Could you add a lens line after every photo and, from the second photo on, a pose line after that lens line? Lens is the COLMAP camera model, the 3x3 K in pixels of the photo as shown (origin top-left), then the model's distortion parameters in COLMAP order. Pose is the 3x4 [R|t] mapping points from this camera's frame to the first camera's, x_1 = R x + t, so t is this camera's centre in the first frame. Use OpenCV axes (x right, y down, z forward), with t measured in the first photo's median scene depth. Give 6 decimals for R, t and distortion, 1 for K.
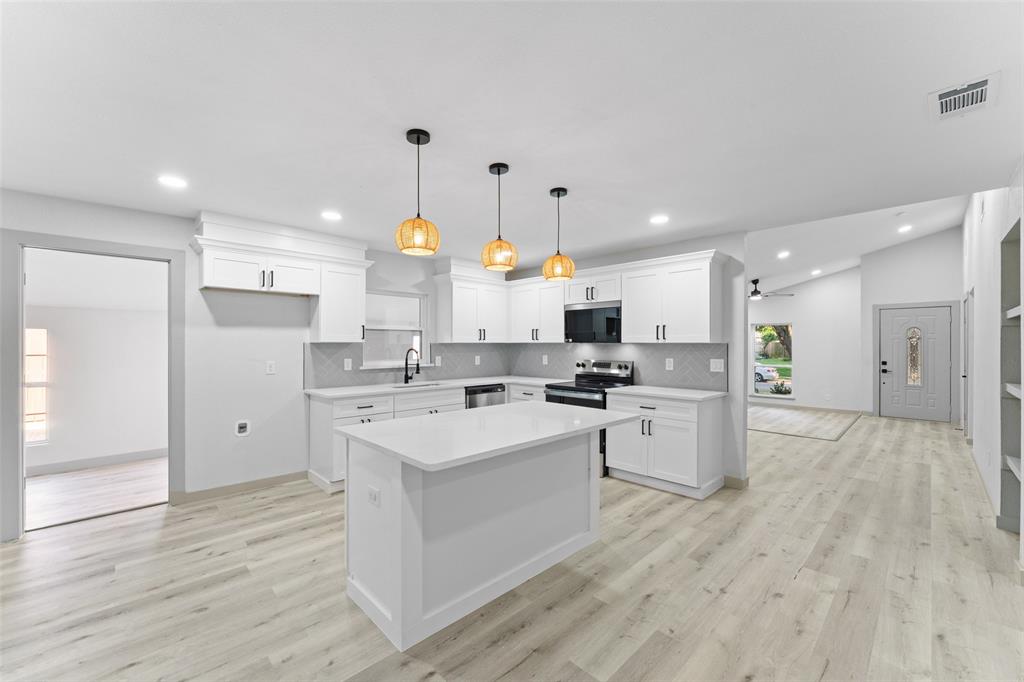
lens RADIAL K [[409.1, 0, 505.4], [0, 409.1, 347.7], [0, 0, 1]] dist [-0.003176, -0.000069]
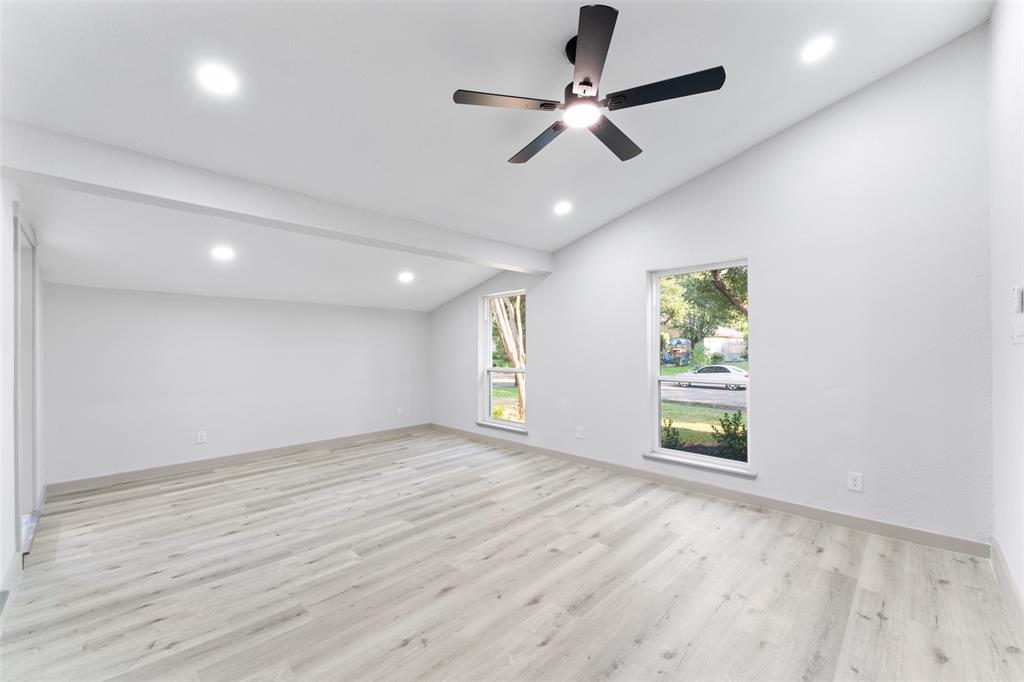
lens RADIAL K [[398.7, 0, 533.0], [0, 398.7, 346.0], [0, 0, 1]] dist [-0.001292, -0.000034]
pose [[0.999143, -0.006209, 0.040927, 1.064349], [0.006773, 0.999884, -0.013657, 0.041726], [-0.040838, 0.013922, 0.999069, 1.408399]]
